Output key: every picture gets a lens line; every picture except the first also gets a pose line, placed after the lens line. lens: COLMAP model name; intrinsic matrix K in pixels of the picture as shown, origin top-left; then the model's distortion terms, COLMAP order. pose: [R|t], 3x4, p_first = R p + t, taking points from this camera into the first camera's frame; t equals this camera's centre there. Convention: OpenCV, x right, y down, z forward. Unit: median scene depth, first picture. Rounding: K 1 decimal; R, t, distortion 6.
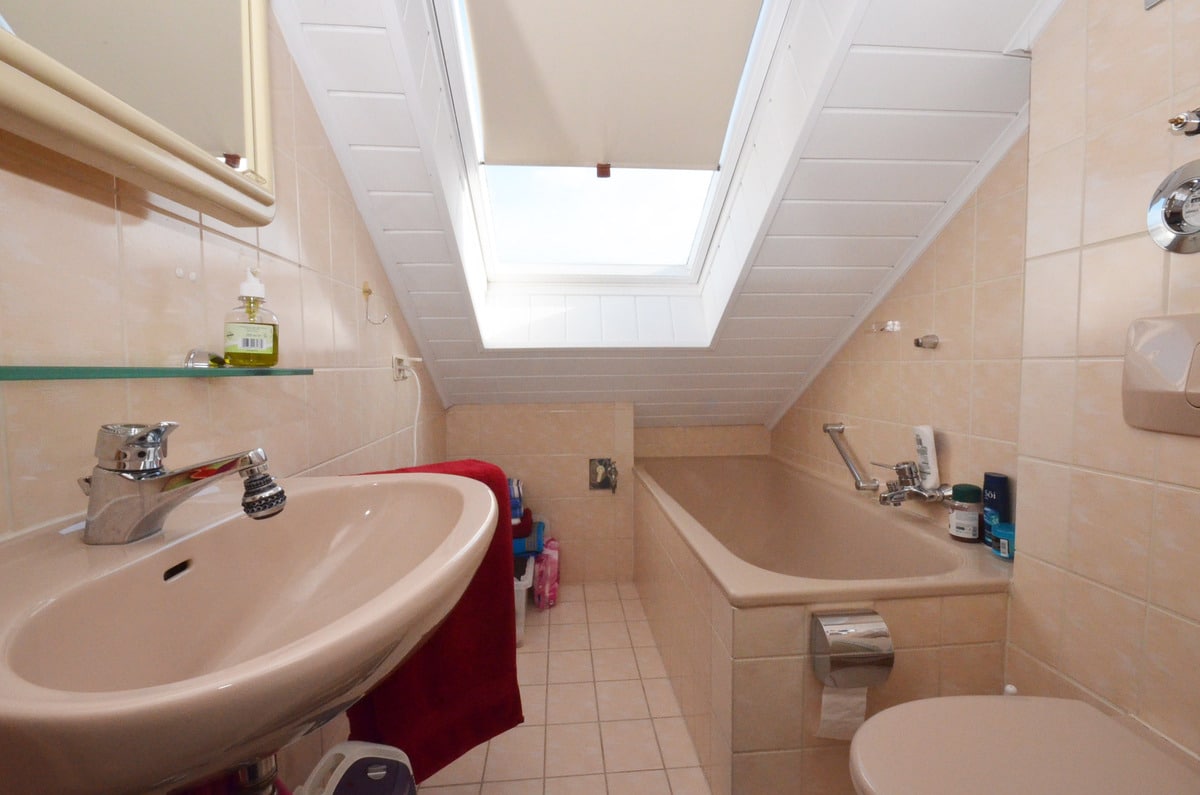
lens RADIAL K [[526.3, 0, 600.0], [0, 526.3, 397.5], [0, 0, 1]] dist [0.000056, 0.000004]
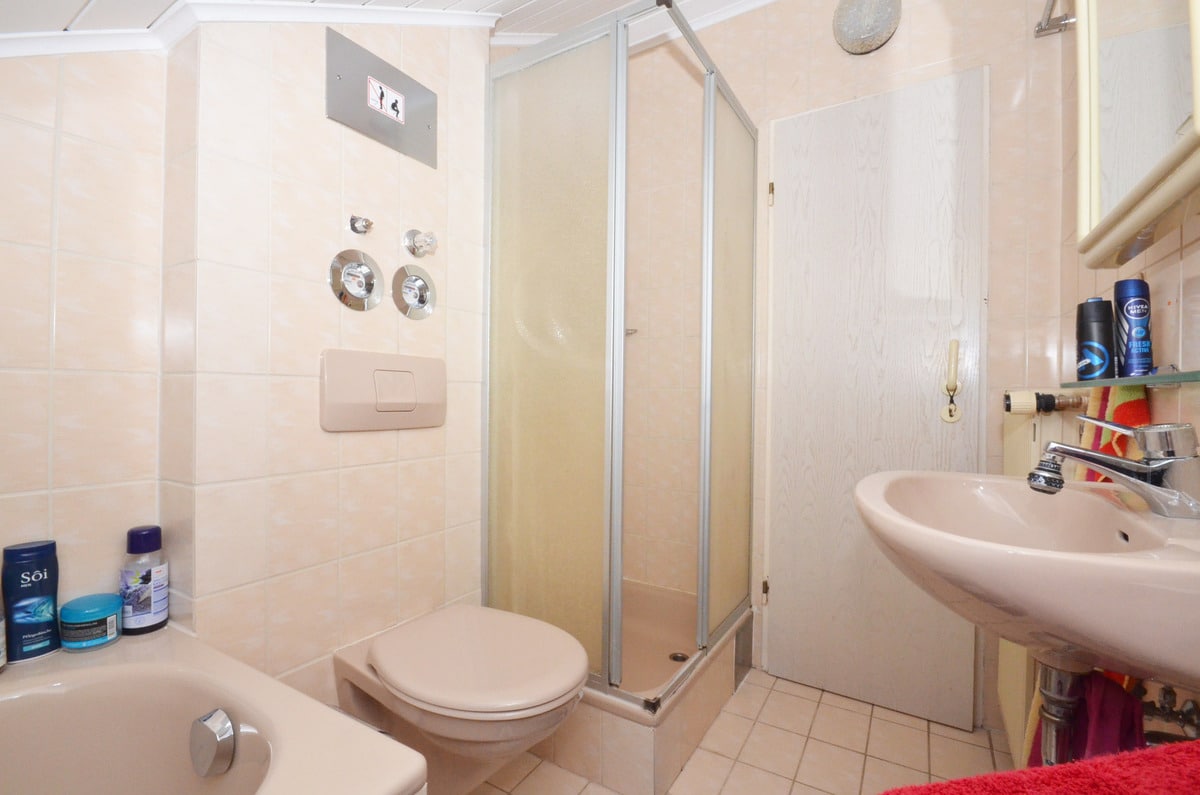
lens RADIAL K [[526.3, 0, 600.0], [0, 526.3, 397.5], [0, 0, 1]] dist [0.000056, 0.000004]
pose [[-0.808690, 0.007271, 0.588190, -0.316475], [0.042341, 0.998049, 0.045877, -0.058631], [-0.586709, 0.062005, -0.807421, 1.626905]]
